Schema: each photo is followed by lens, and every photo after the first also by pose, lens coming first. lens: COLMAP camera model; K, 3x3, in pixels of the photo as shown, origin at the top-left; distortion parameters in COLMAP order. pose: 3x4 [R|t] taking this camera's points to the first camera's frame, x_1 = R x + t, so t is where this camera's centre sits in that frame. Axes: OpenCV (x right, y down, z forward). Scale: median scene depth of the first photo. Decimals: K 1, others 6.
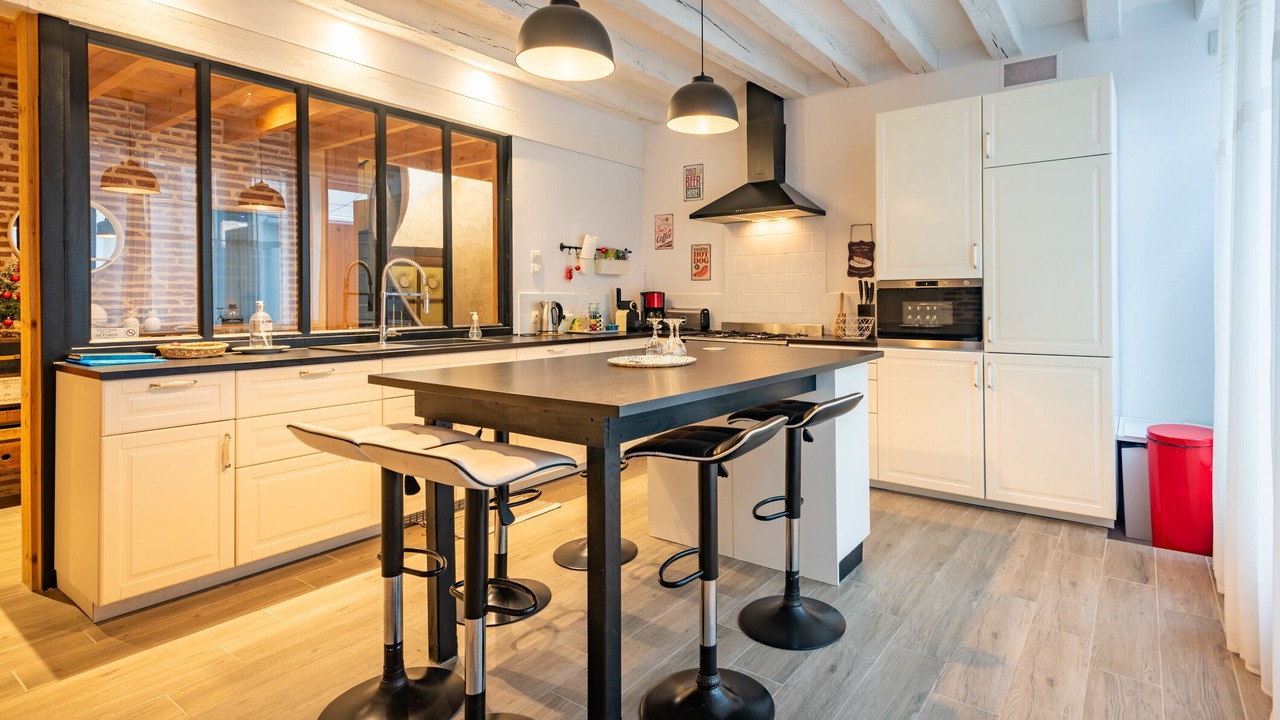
lens RADIAL K [[633.9, 0, 719.4], [0, 633.9, 298.6], [0, 0, 1]] dist [0.001719, -0.000954]
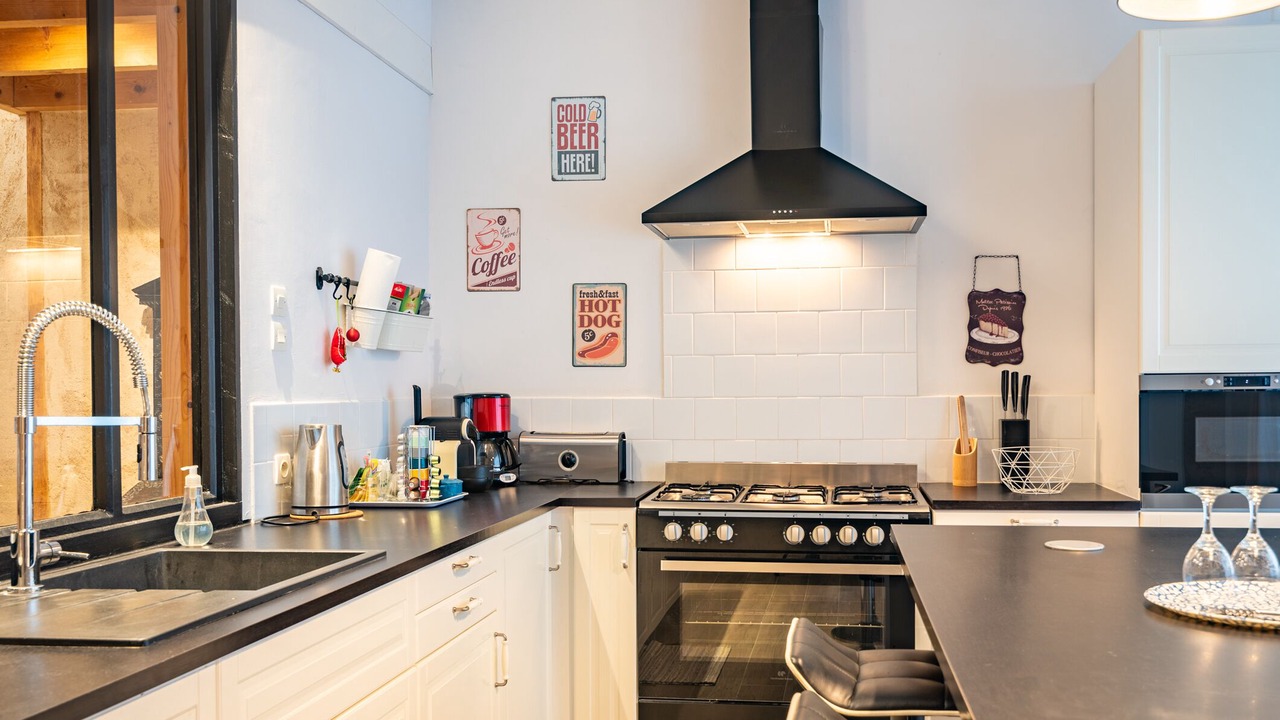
lens RADIAL K [[1176.5, 0, 699.6], [0, 1176.5, 409.3], [0, 0, 1]] dist [-0.001730, 0.002918]
pose [[0.887474, -0.013742, 0.460654, -0.369032], [0.005201, 0.999790, 0.019806, -0.016529], [-0.460829, -0.015182, 0.887359, 0.276973]]
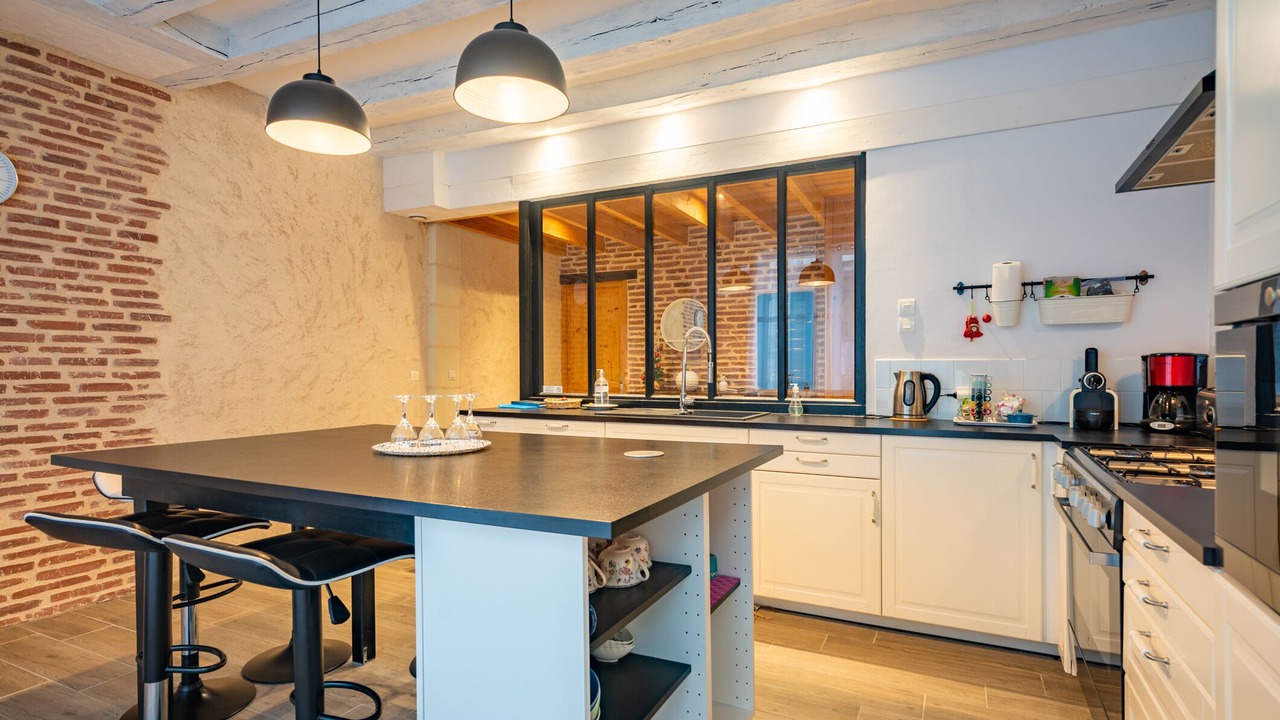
lens RADIAL K [[635.5, 0, 622.5], [0, 635.5, 361.5], [0, 0, 1]] dist [0.000918, -0.000297]
pose [[0.101434, -0.009368, -0.994798, 0.365883], [0.000463, 0.999956, -0.009369, 0.000078], [0.994842, 0.000490, 0.101434, 0.585129]]
